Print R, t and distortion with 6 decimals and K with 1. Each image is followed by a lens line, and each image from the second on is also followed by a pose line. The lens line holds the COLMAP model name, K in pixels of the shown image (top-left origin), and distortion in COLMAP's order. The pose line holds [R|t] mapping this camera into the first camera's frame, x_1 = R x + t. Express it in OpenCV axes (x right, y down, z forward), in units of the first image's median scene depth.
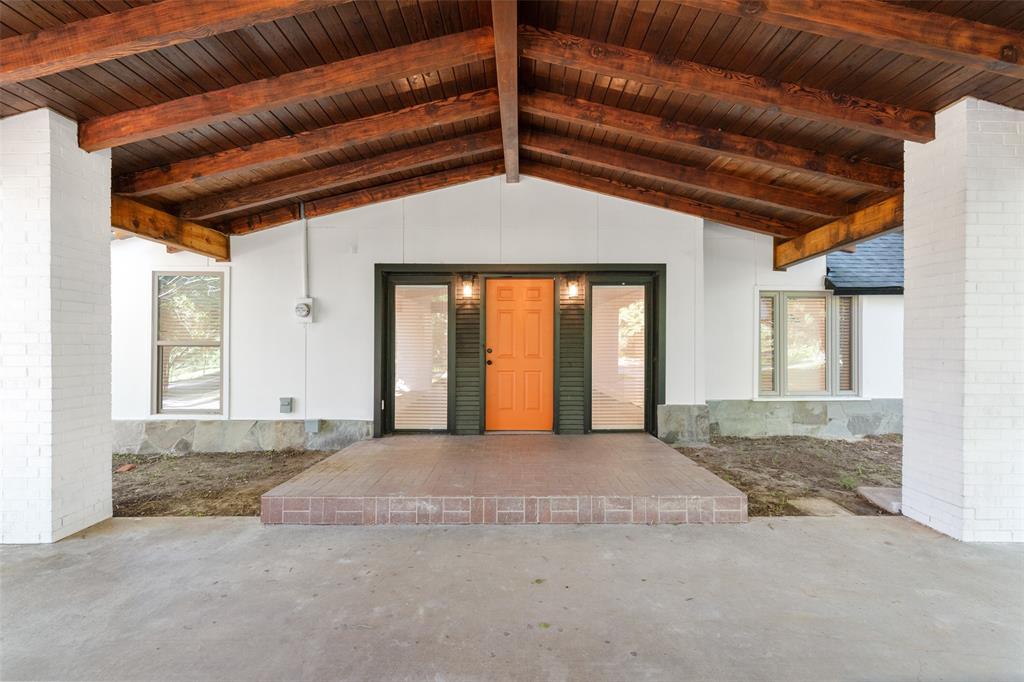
lens RADIAL K [[465.2, 0, 511.3], [0, 465.2, 345.8], [0, 0, 1]] dist [-0.001151, 0.000054]
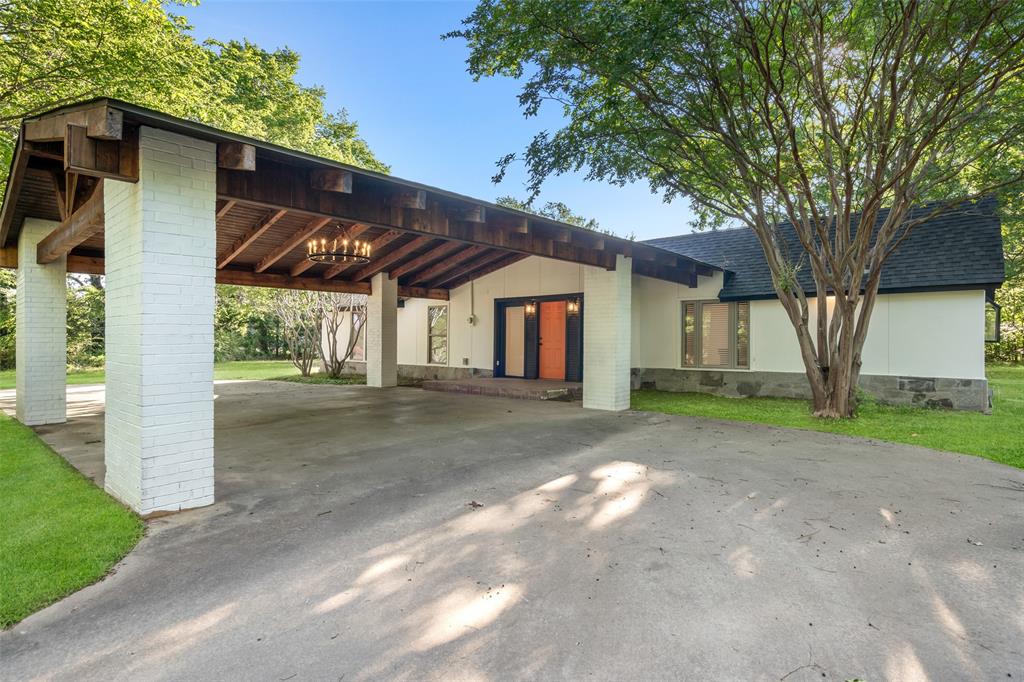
lens RADIAL K [[519.9, 0, 513.8], [0, 519.9, 337.5], [0, 0, 1]] dist [0.000865, 0.000010]
pose [[0.757494, 0.000069, -0.652842, 1.366906], [0.004212, 0.999979, 0.004993, -0.004670], [0.652828, -0.006532, 0.757478, -0.792711]]
